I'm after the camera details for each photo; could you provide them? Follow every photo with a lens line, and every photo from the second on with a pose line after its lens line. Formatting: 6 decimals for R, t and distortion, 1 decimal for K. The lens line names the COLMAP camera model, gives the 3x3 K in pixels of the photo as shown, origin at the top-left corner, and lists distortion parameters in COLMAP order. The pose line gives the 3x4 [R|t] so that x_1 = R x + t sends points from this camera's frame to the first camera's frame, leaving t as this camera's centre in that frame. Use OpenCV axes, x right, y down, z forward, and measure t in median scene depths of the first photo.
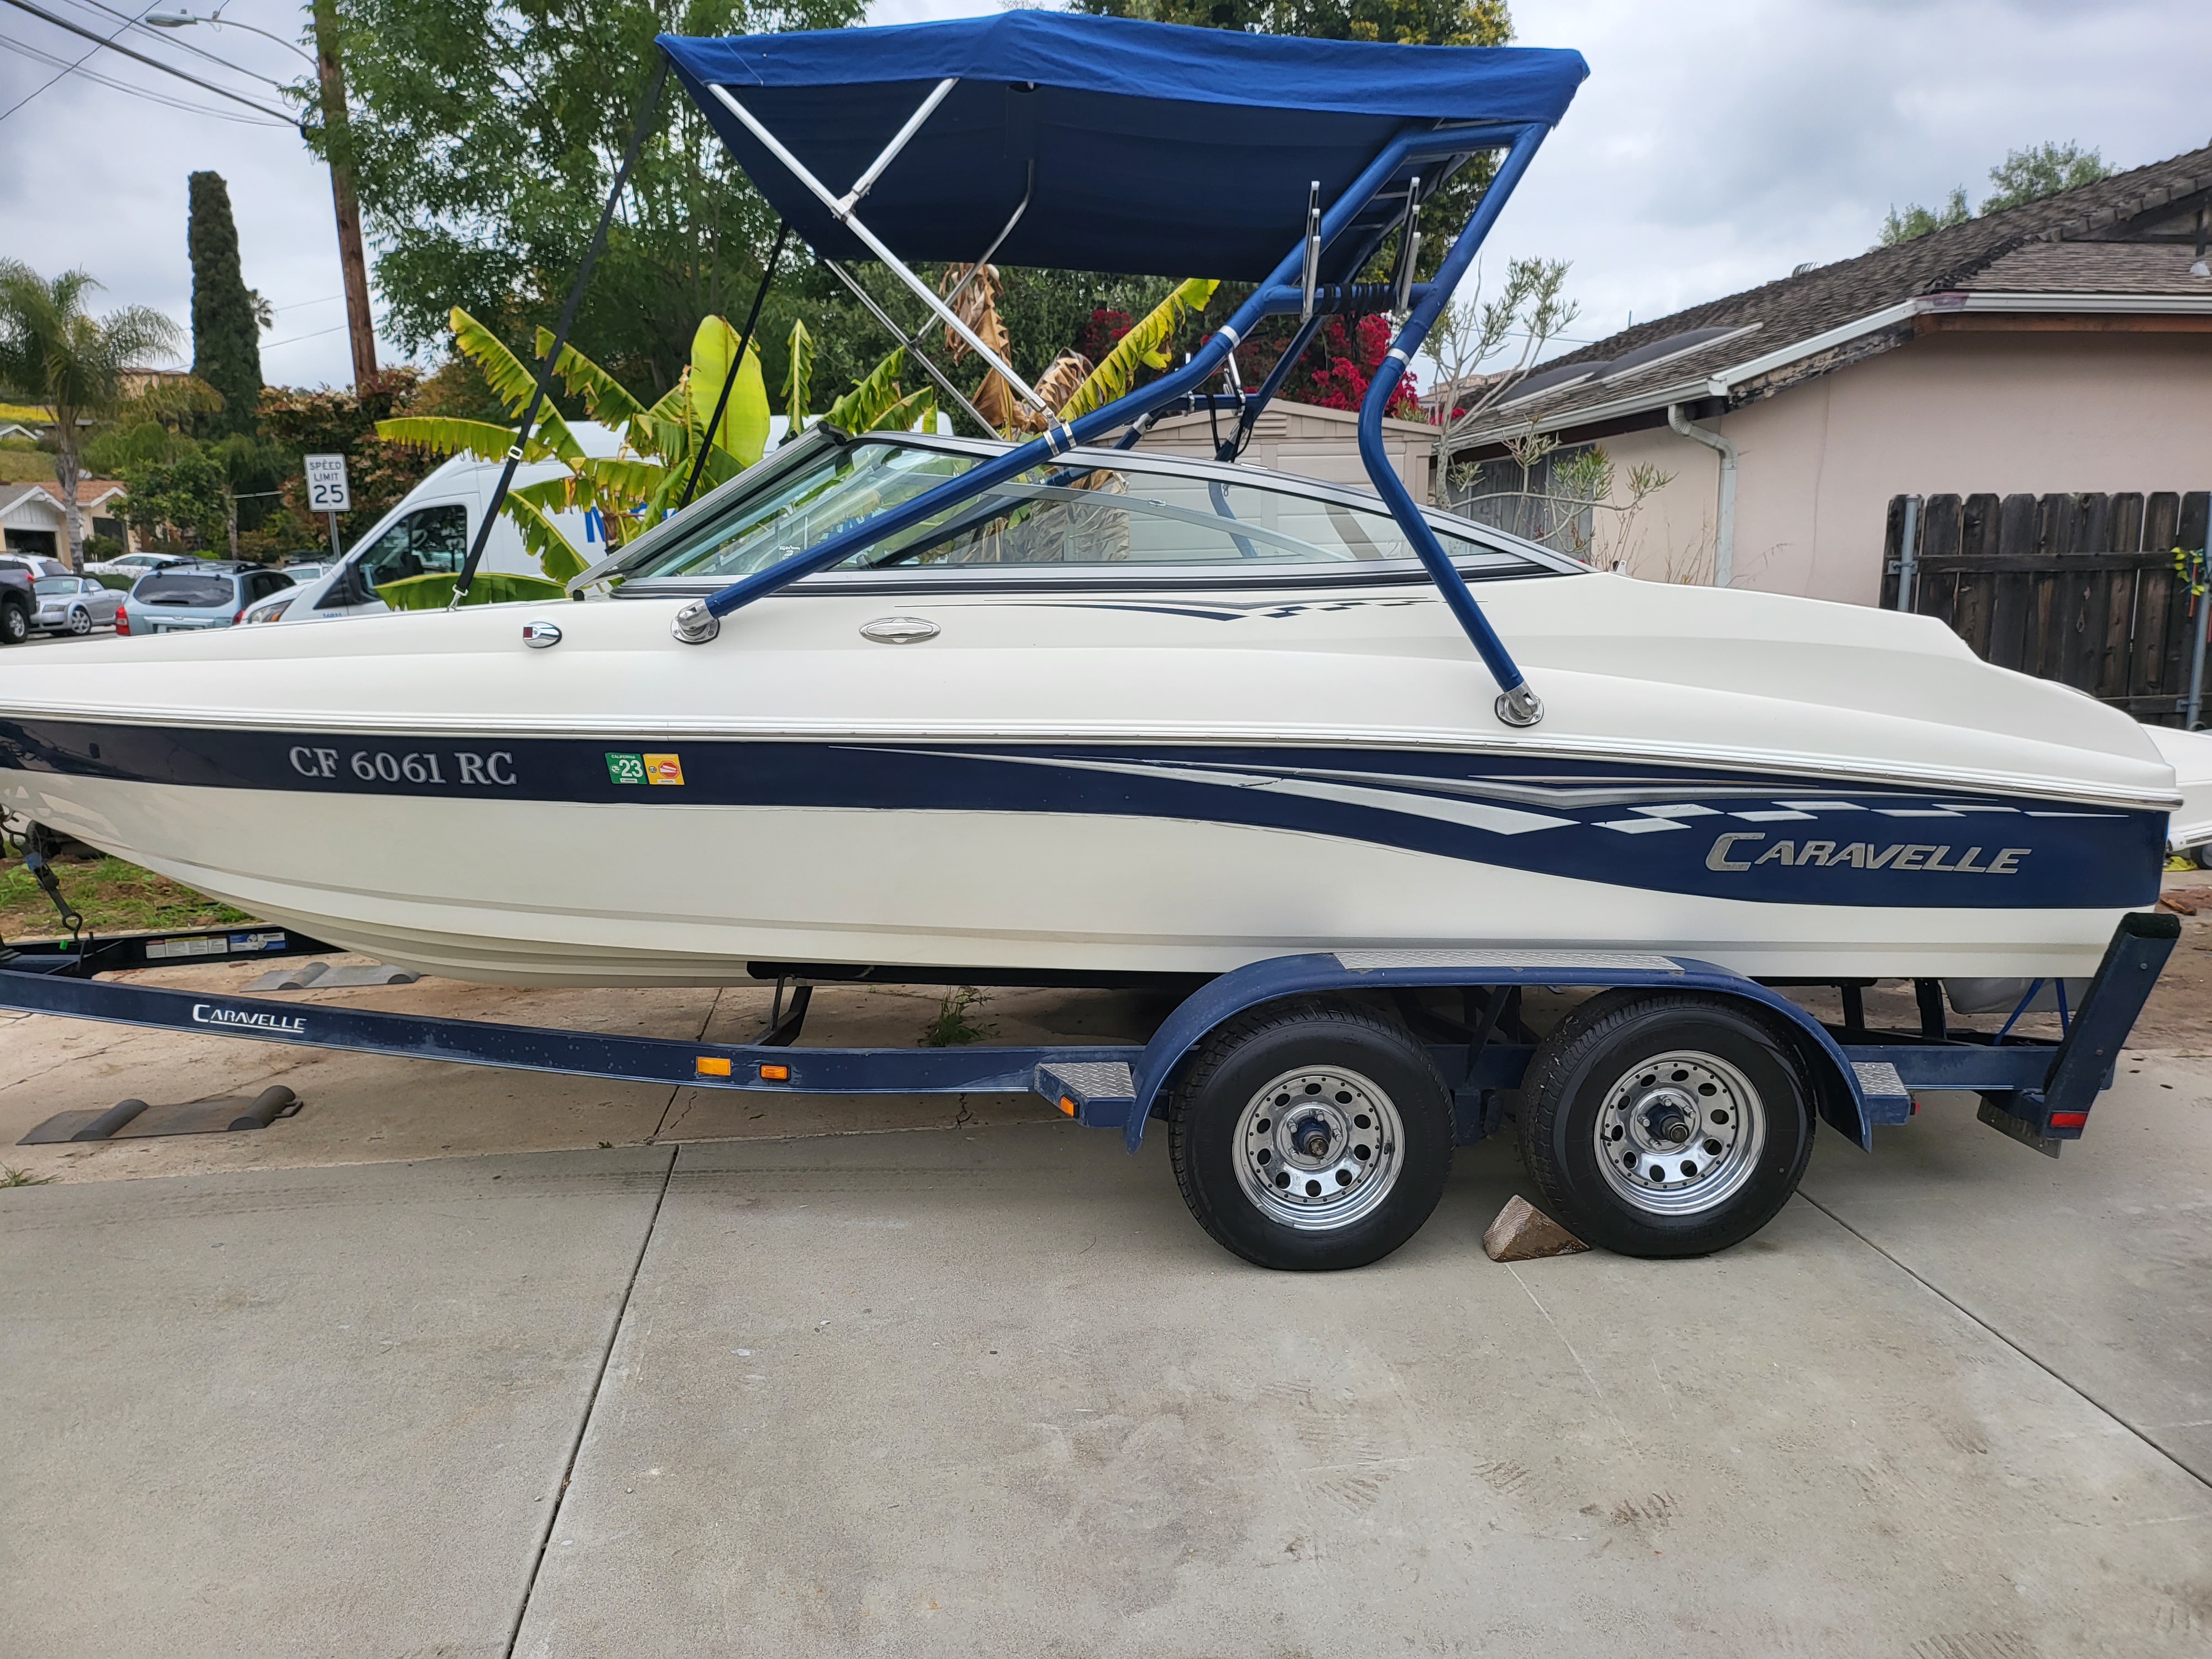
lens RADIAL K [[1555.8, 0, 1106.0], [0, 1555.8, 829.5], [0, 0, 1]] dist [0.090213, -0.115434]
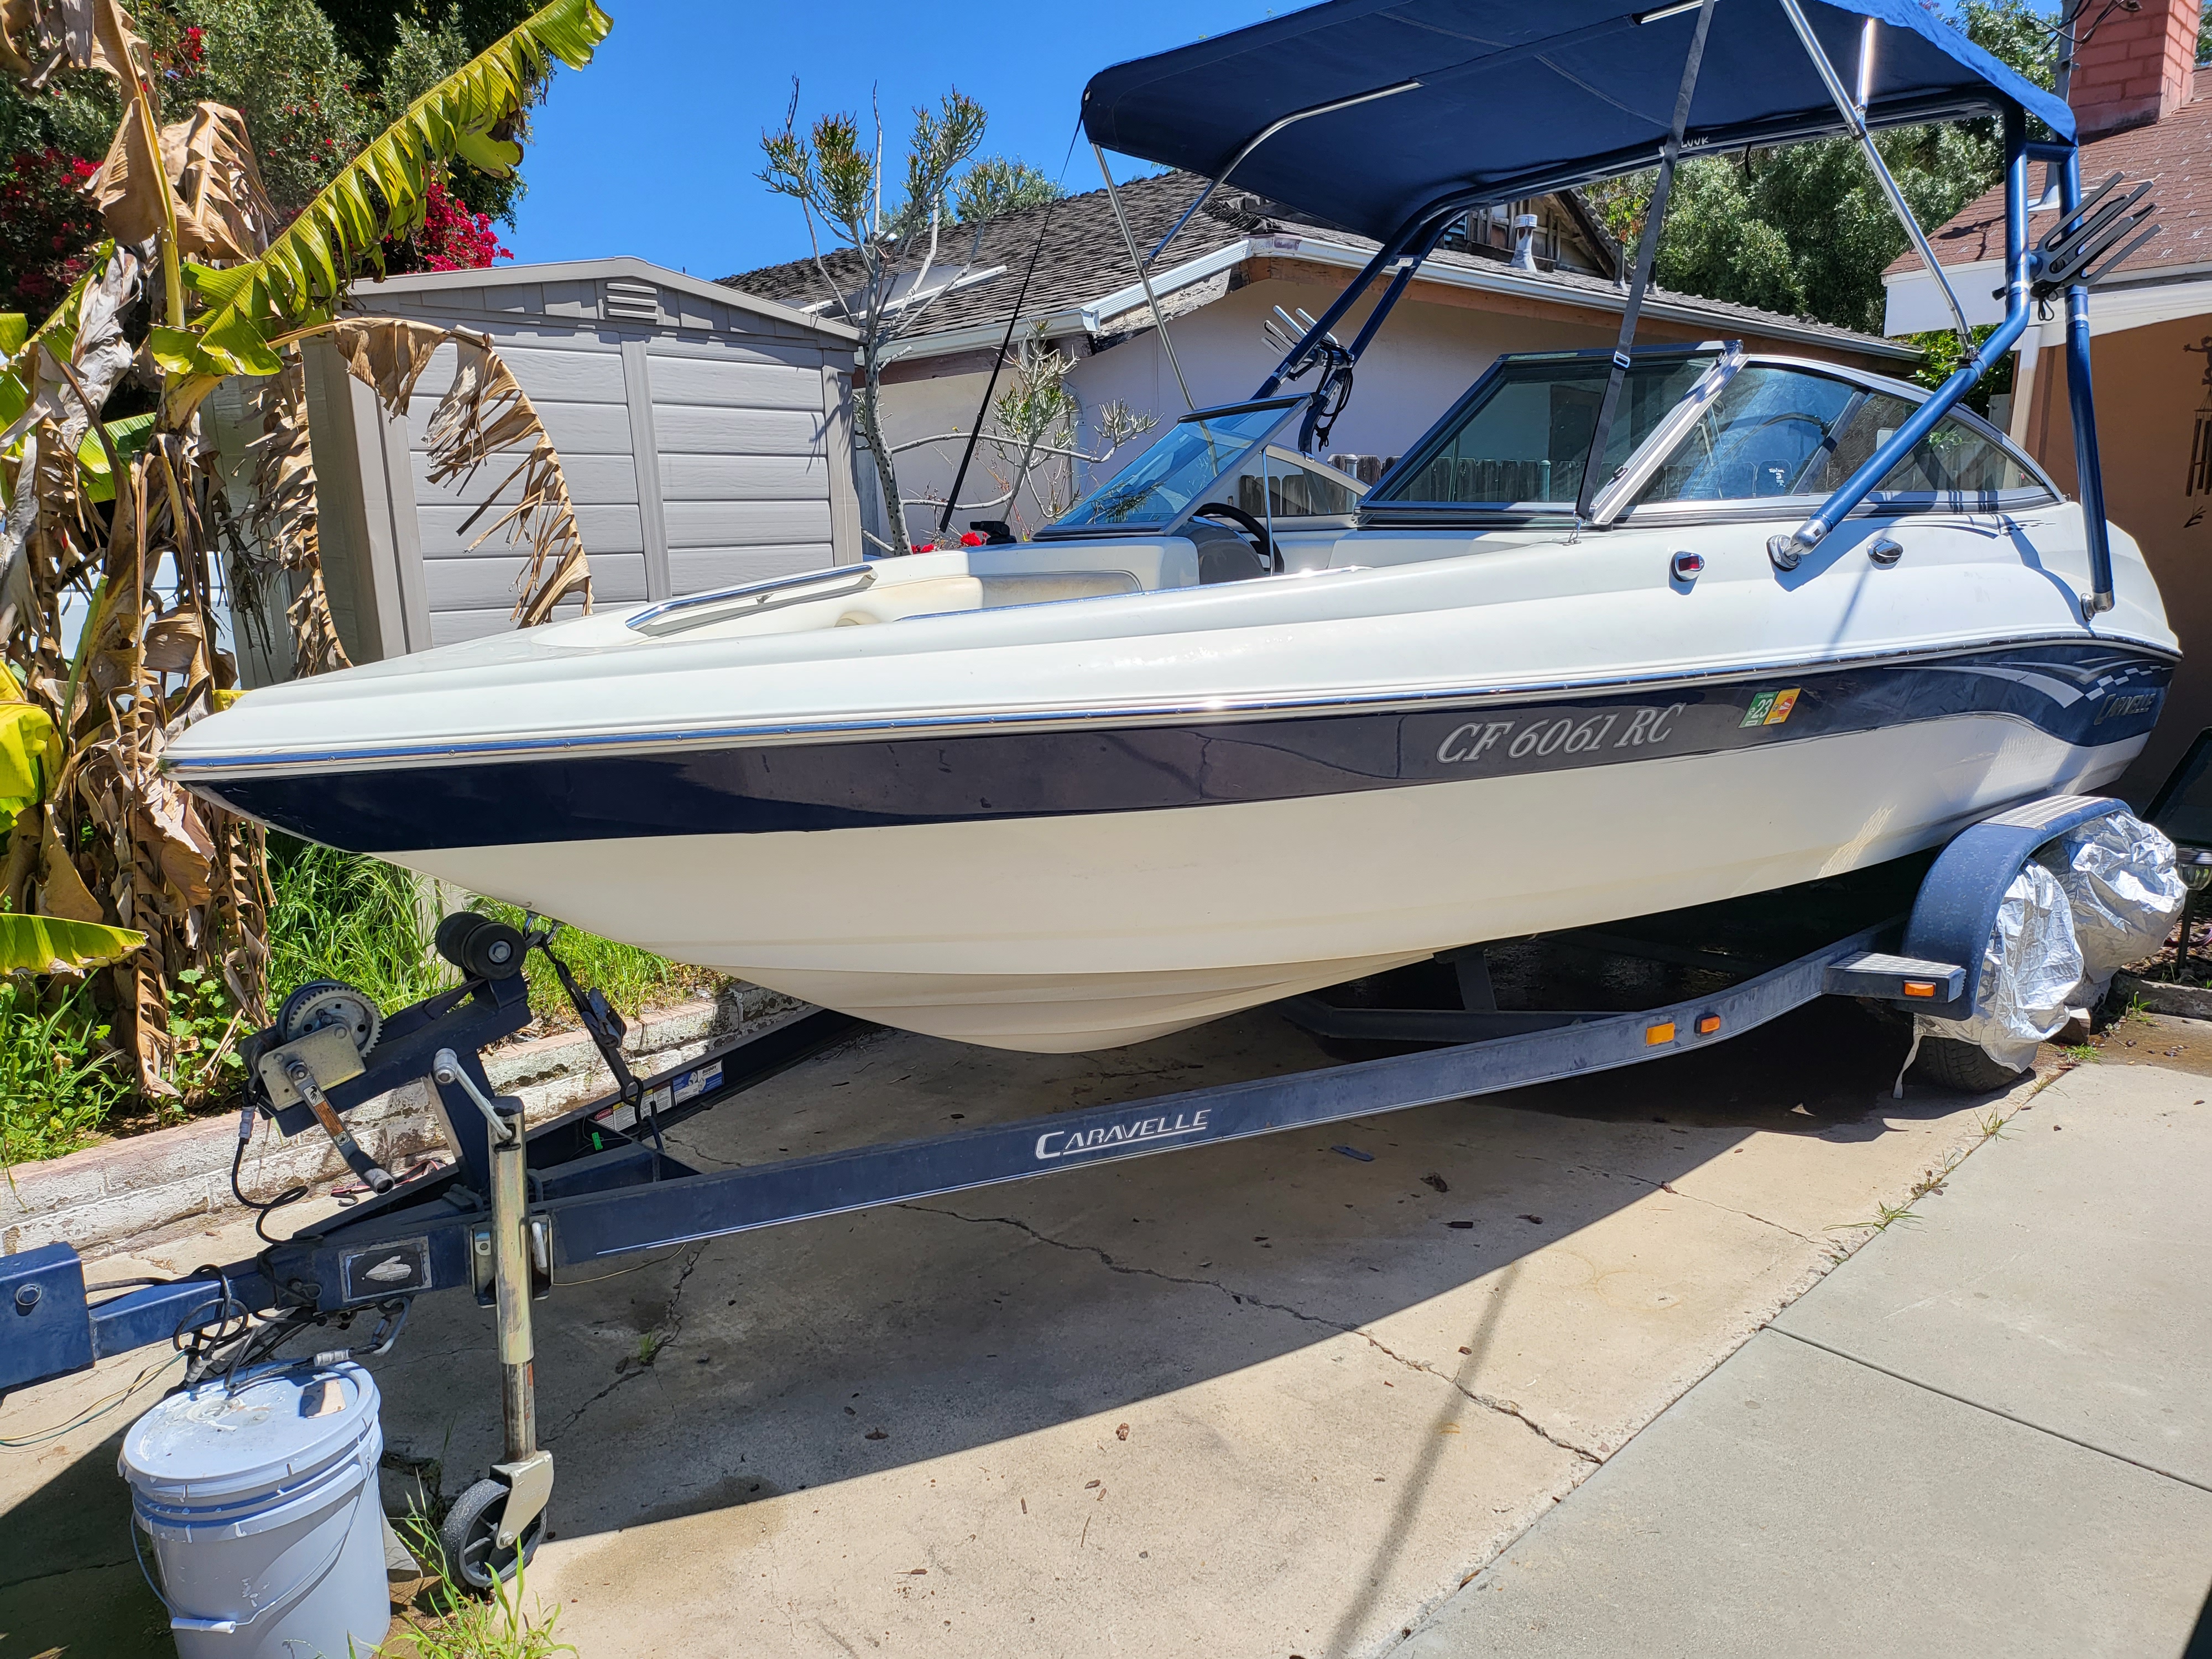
lens RADIAL K [[1548.3, 0, 1140.8], [0, 1548.3, 841.7], [0, 0, 1]] dist [0.098492, -0.100456]
pose [[0.739807, -0.135796, 0.658973, -0.995158], [0.129465, 0.989849, 0.058635, -0.052560], [-0.660246, 0.041935, 0.749878, 0.463939]]
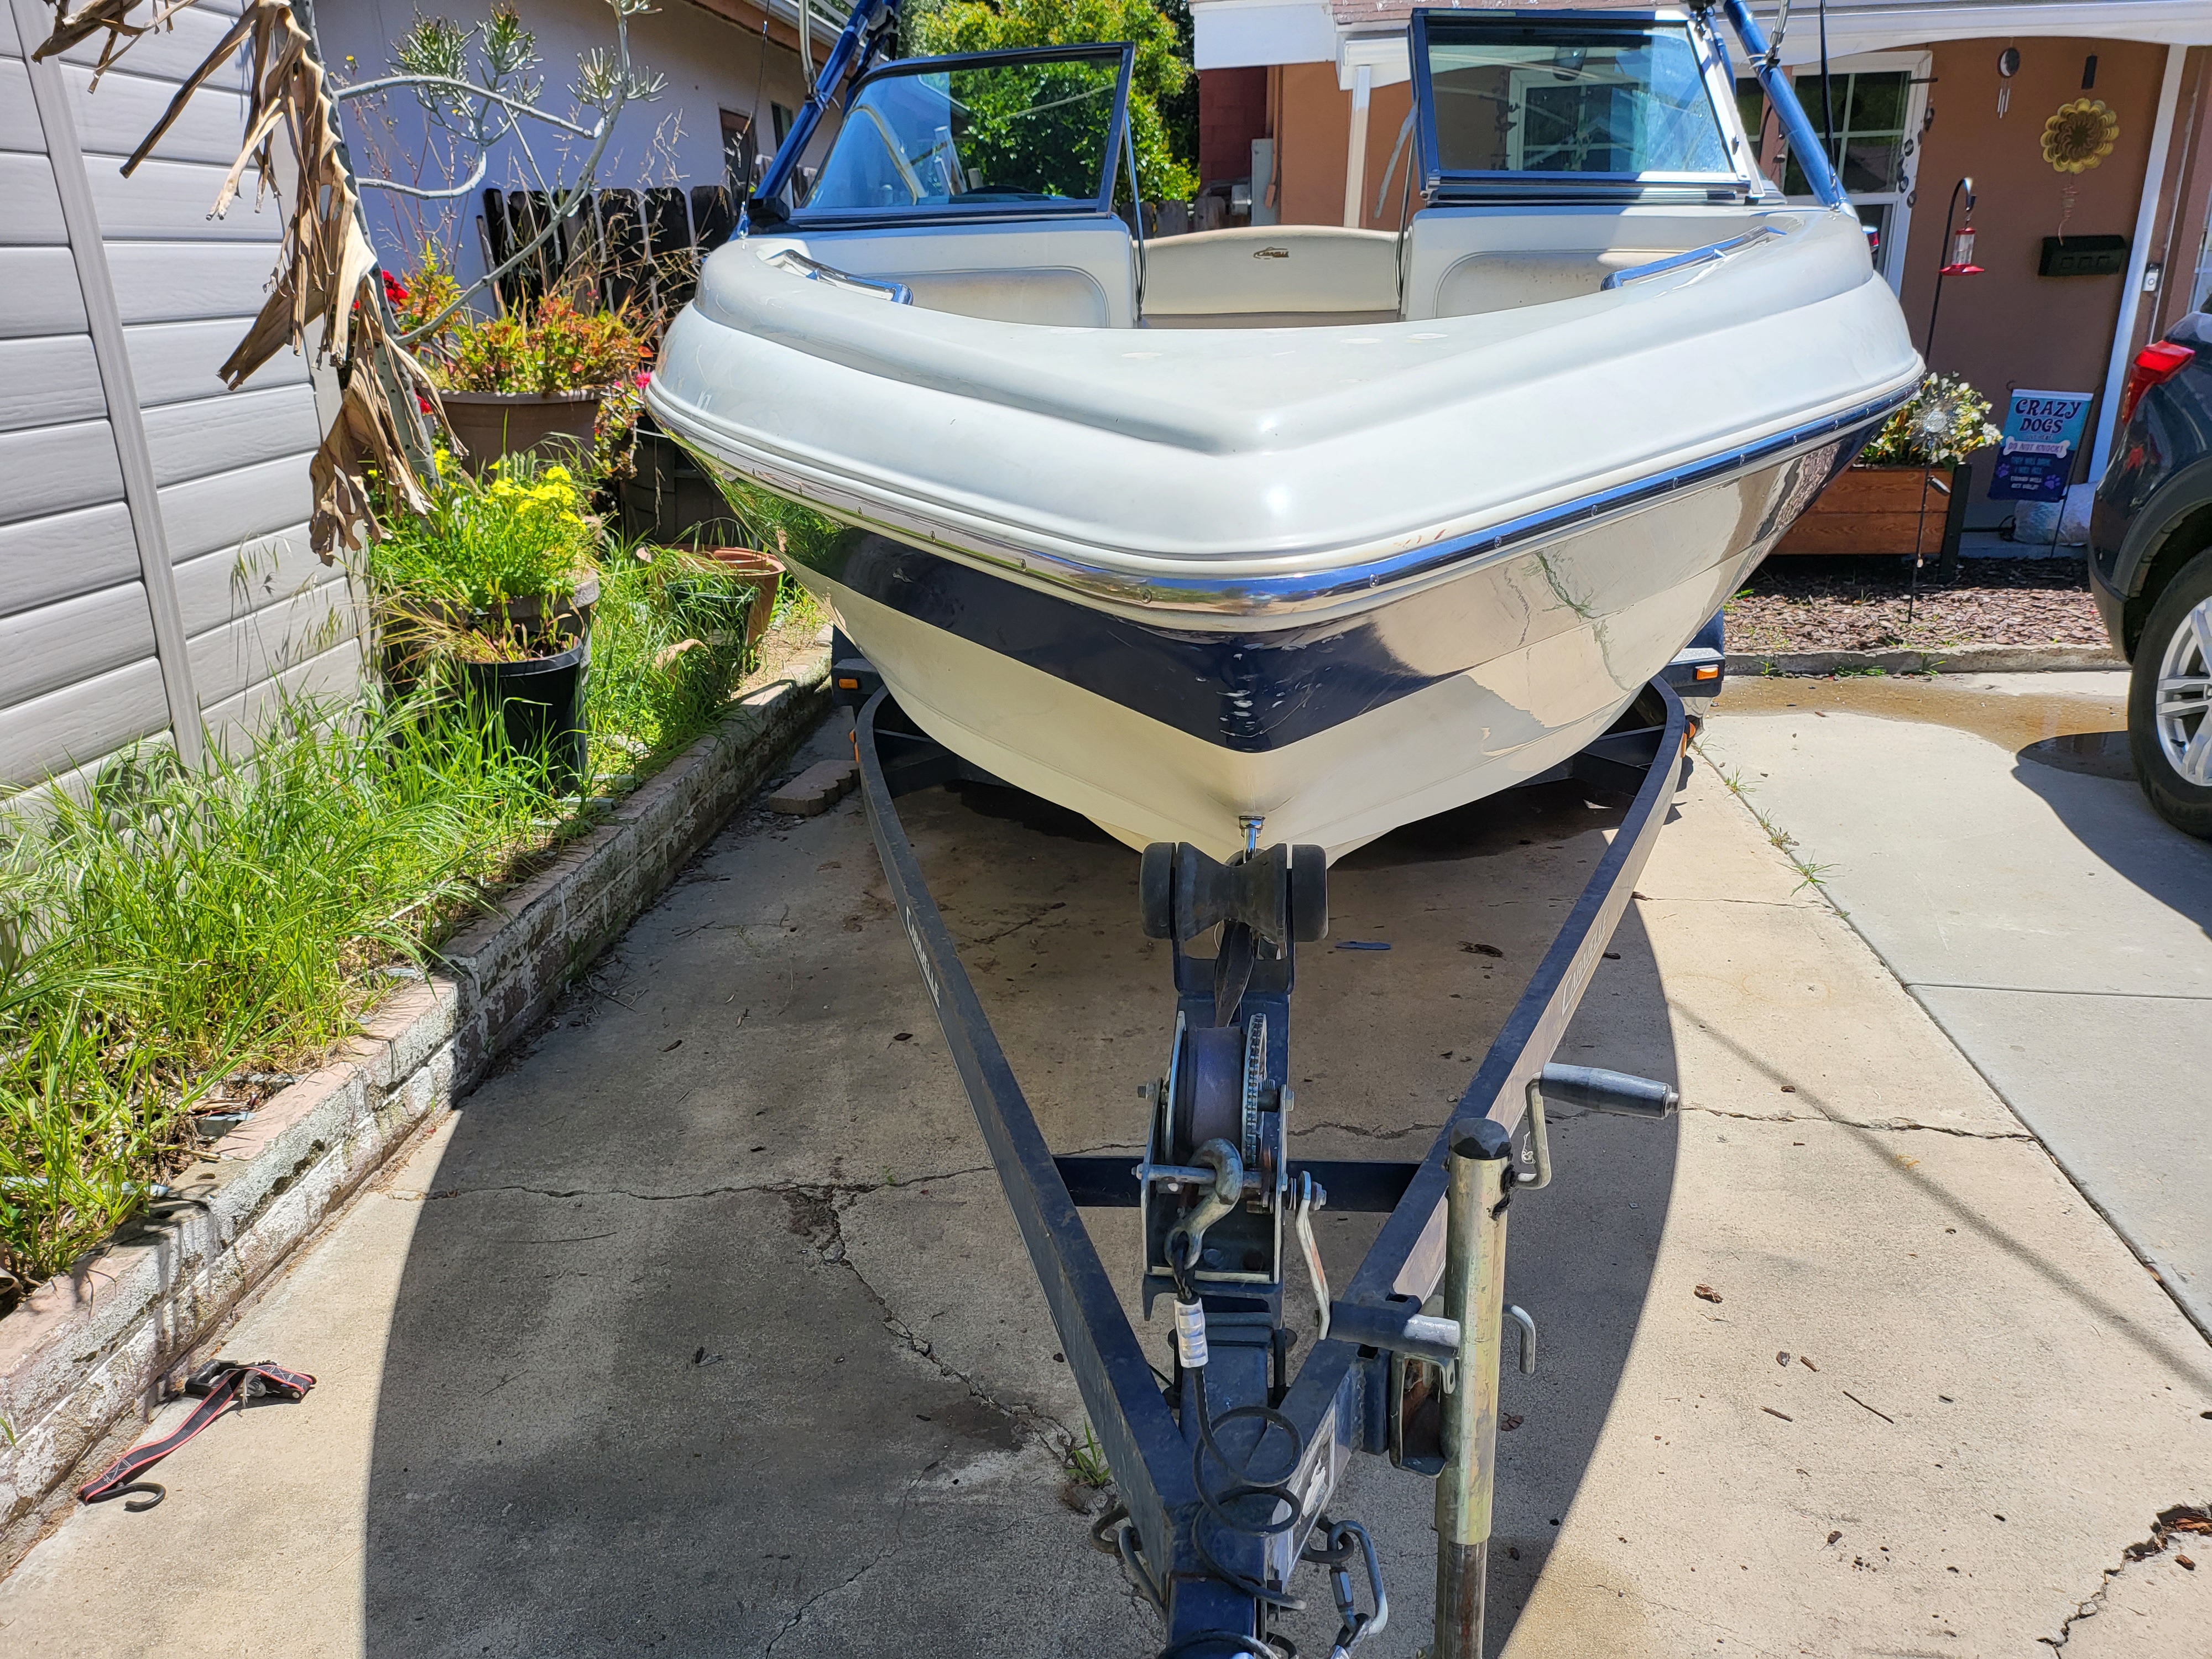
lens RADIAL K [[1549.6, 0, 1129.9], [0, 1549.6, 820.9], [0, 0, 1]] dist [0.090606, -0.093305]
pose [[0.148767, -0.309071, 0.939331, -1.069221], [0.190758, 0.941030, 0.279419, -0.100671], [-0.970299, 0.137617, 0.198952, 0.887168]]
